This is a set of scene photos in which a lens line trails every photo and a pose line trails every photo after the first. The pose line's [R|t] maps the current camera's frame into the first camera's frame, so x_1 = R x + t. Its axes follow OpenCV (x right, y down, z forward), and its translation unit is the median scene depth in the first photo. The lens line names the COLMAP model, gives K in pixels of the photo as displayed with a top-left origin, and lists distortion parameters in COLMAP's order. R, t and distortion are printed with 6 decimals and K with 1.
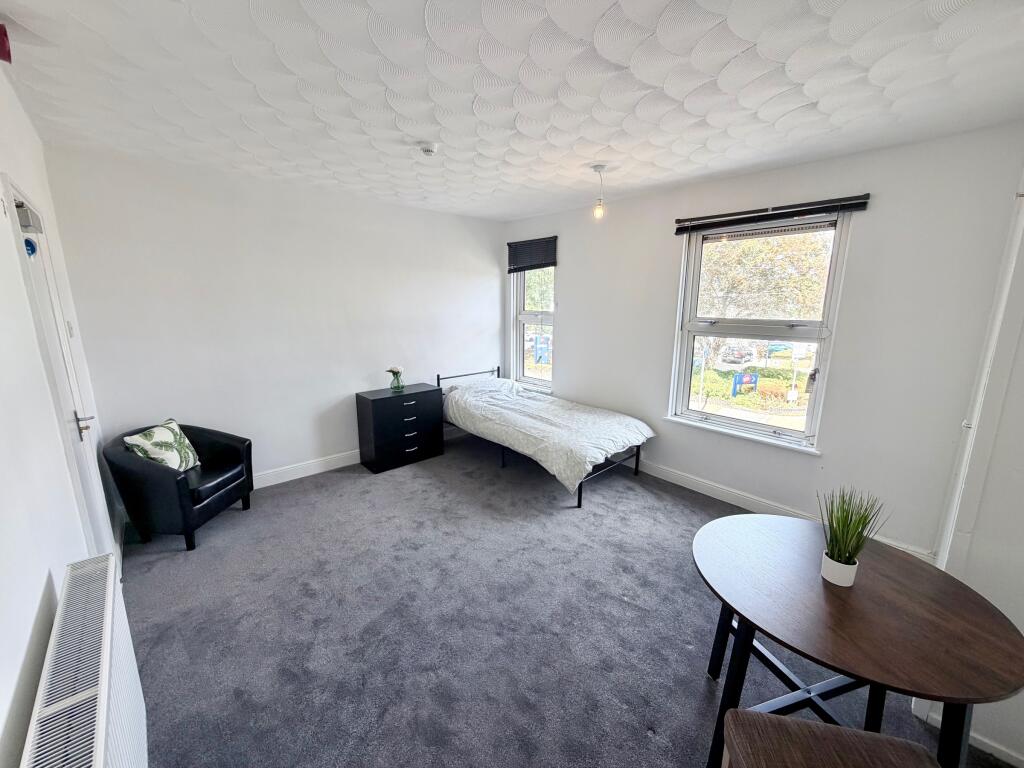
lens RADIAL K [[408.5, 0, 516.2], [0, 408.5, 389.5], [0, 0, 1]] dist [0.000858, -0.000289]
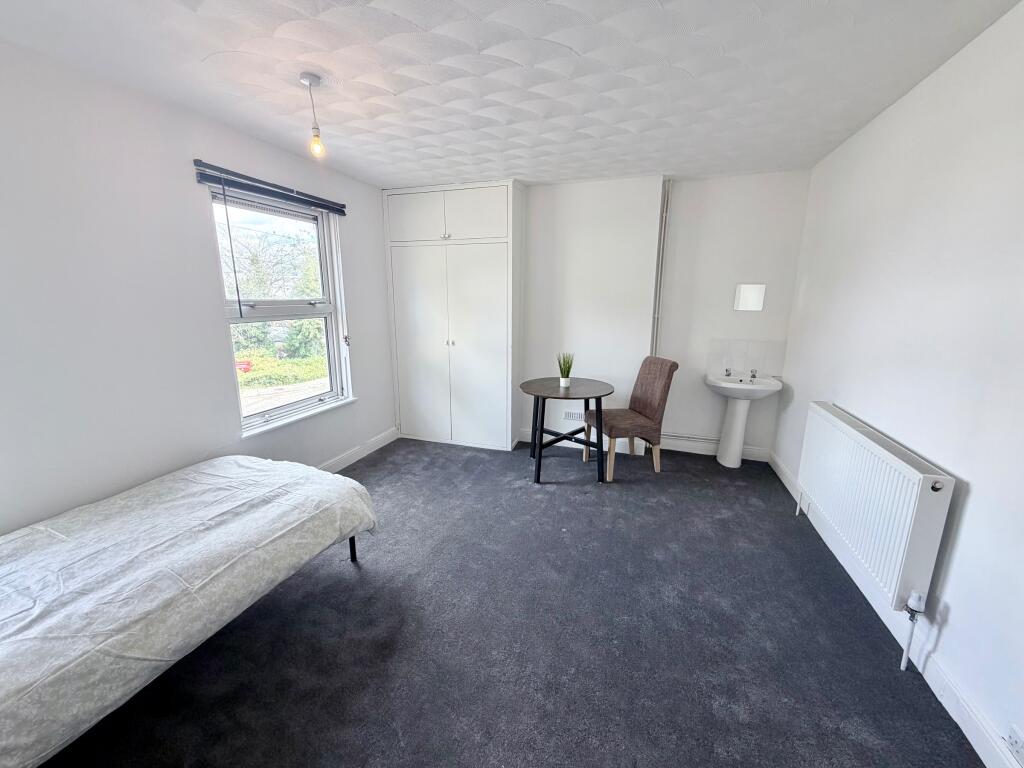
lens RADIAL K [[408.5, 0, 510.3], [0, 408.5, 385.8], [0, 0, 1]] dist [0.000858, -0.000289]
pose [[-0.480044, -0.199792, 0.854190, -0.516216], [0.178852, 0.930978, 0.318265, -0.178001], [-0.858819, 0.305555, -0.411177, 0.916753]]
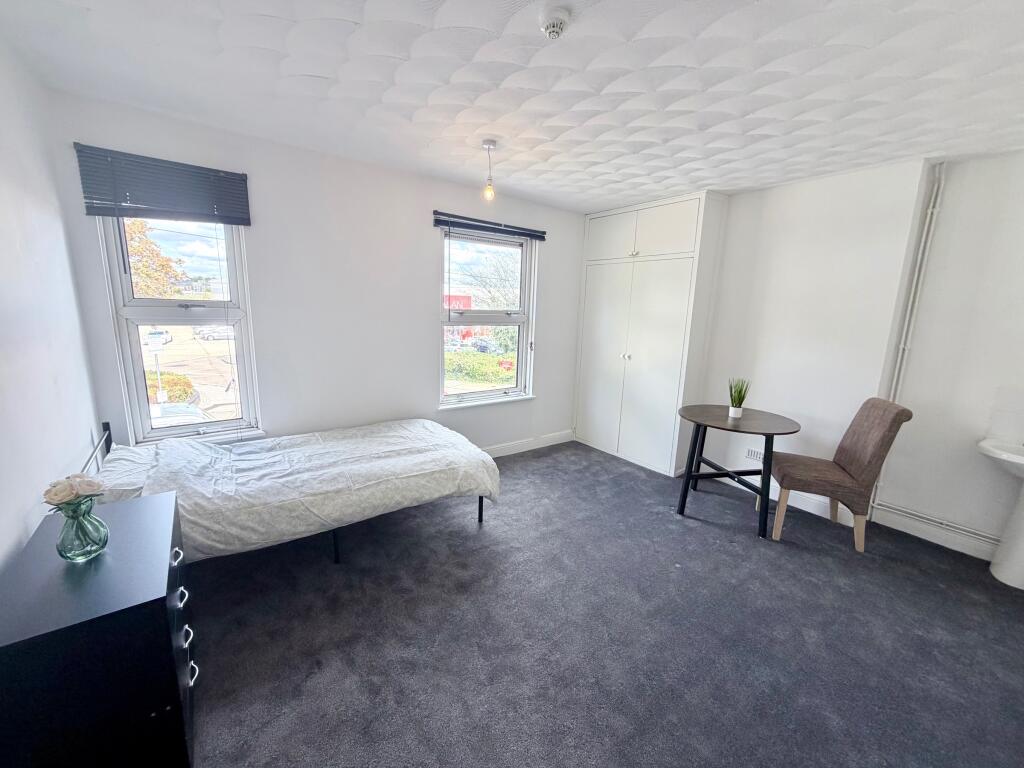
lens RADIAL K [[408.5, 0, 508.6], [0, 408.5, 385.7], [0, 0, 1]] dist [0.000858, -0.000289]
pose [[0.105046, -0.194324, 0.975297, -0.624181], [0.179958, 0.968246, 0.173536, -0.138505], [-0.978049, 0.157283, 0.136681, 0.731984]]
